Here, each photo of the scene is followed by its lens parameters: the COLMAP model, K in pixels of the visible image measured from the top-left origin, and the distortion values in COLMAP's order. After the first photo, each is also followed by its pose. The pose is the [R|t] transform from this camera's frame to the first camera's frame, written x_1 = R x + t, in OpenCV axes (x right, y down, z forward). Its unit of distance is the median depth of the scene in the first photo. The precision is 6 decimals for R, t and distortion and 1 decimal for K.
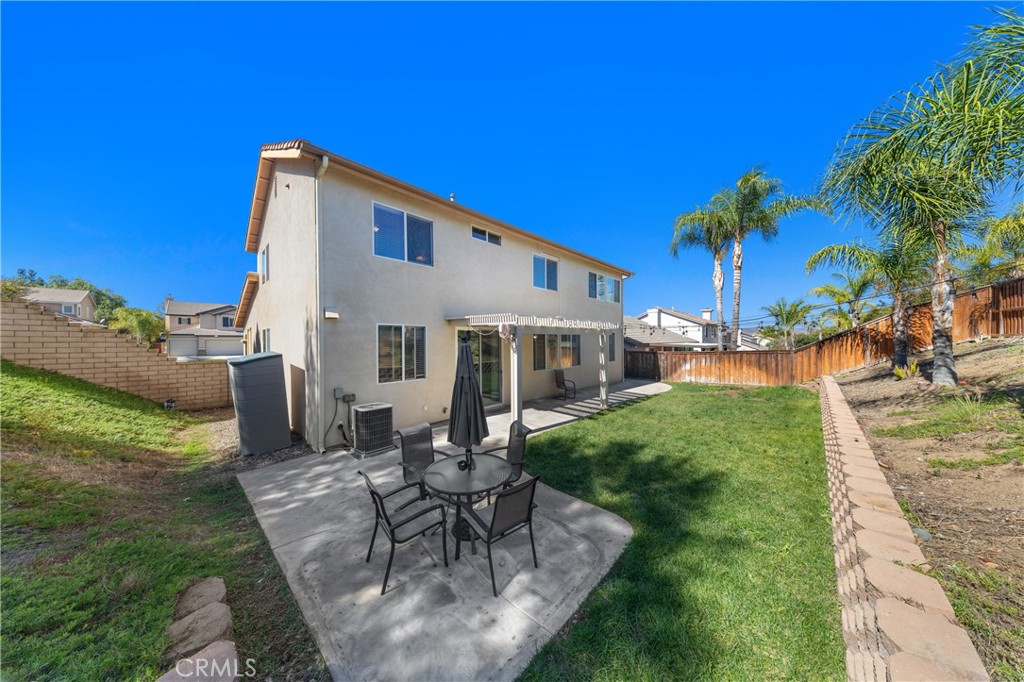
lens RADIAL K [[298.9, 0, 511.6], [0, 298.9, 341.2], [0, 0, 1]] dist [0.000089, 0.000018]
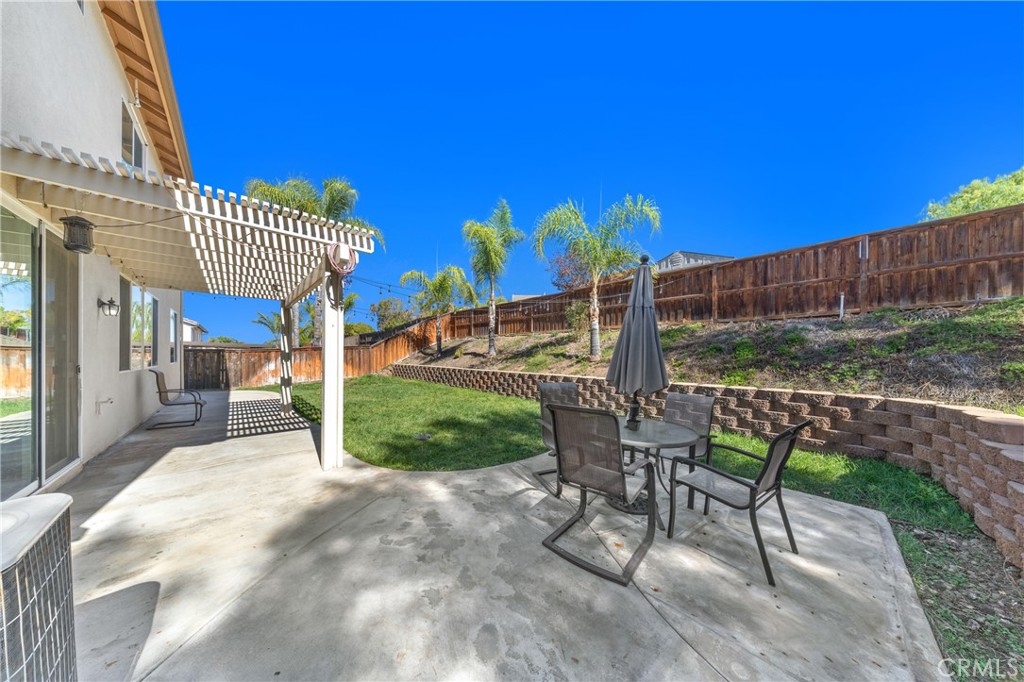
lens RADIAL K [[298.9, 0, 508.8], [0, 298.9, 346.0], [0, 0, 1]] dist [0.000089, 0.000018]
pose [[0.046793, 0.027700, 0.998520, -0.321568], [0.002980, 0.999607, -0.027870, 0.077020], [-0.998900, 0.004279, 0.046692, 0.432542]]
